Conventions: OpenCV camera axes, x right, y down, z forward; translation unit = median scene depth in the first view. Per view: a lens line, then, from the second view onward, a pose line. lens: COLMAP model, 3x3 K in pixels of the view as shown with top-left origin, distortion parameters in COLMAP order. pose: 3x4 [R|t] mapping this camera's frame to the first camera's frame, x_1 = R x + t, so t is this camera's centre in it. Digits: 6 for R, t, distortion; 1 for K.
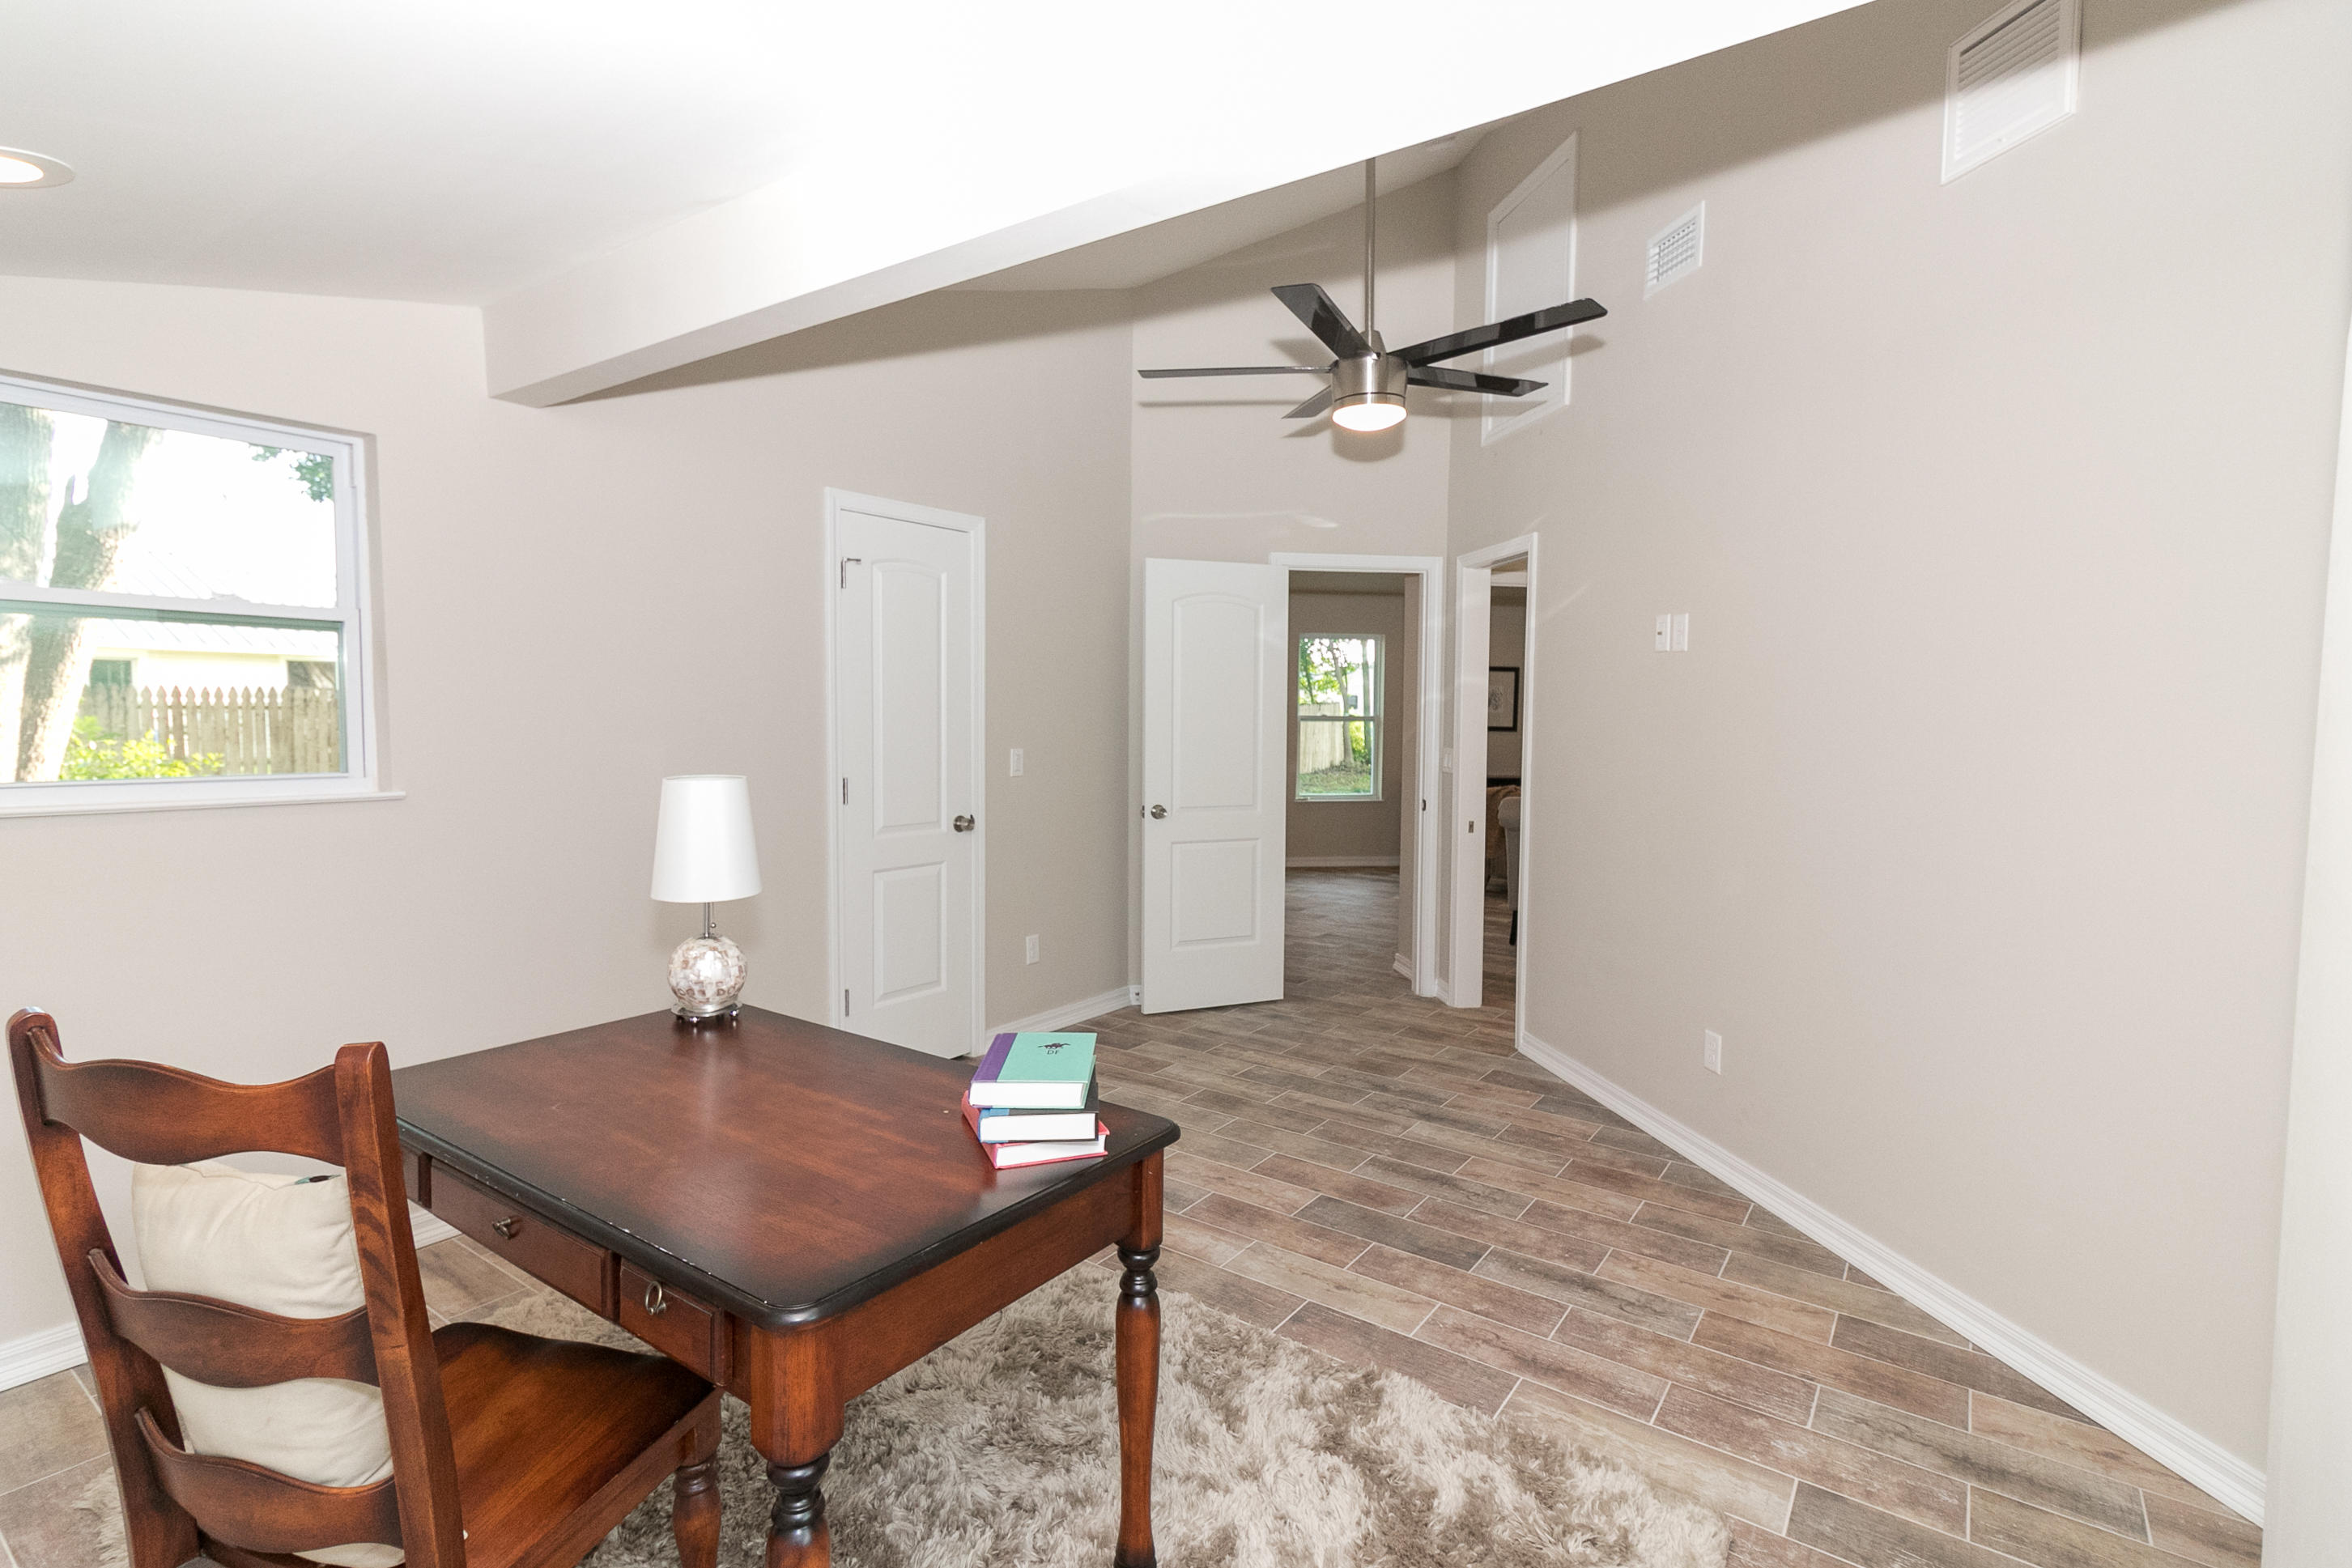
lens RADIAL K [[1113.5, 0, 1173.0], [0, 1113.5, 792.2], [0, 0, 1]] dist [0.004150, 0.000812]
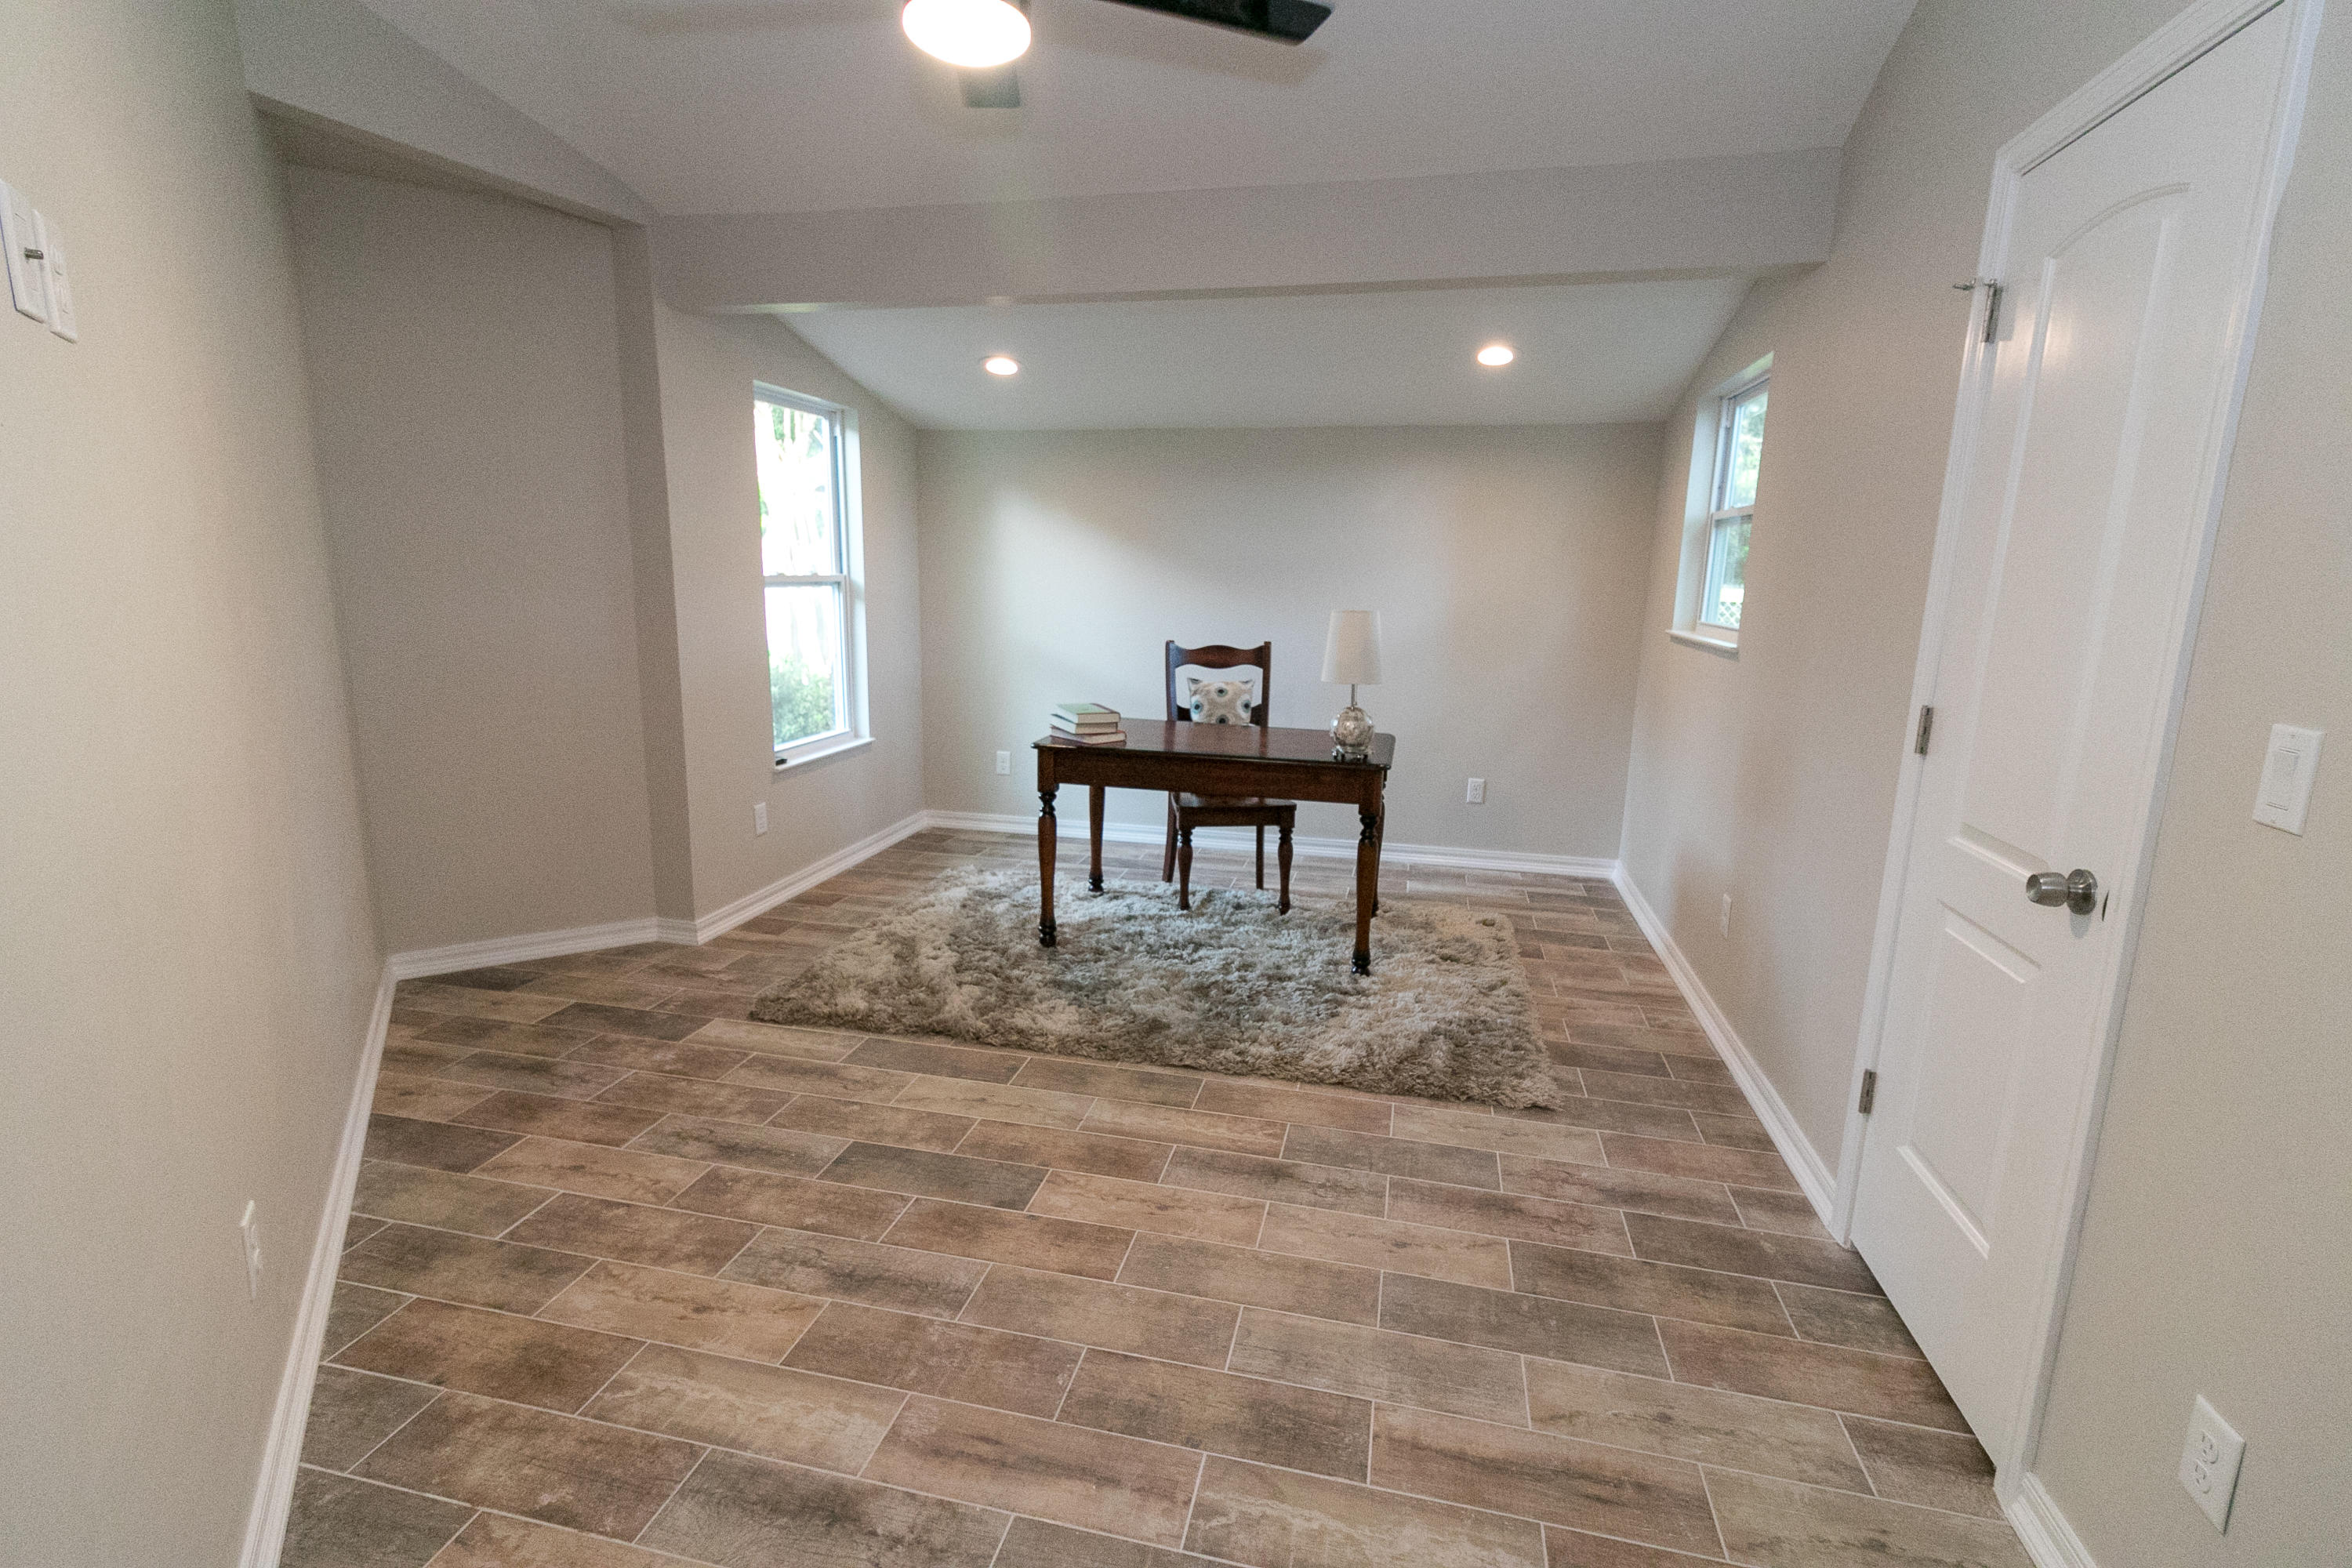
lens RADIAL K [[1113.6, 0, 1169.6], [0, 1113.6, 771.6], [0, 0, 1]] dist [0.004150, 0.000812]
pose [[-0.927278, 0.042195, -0.371989, 0.339813], [-0.054728, 0.967676, 0.246188, -0.126141], [0.370352, 0.248643, -0.894995, 1.799337]]
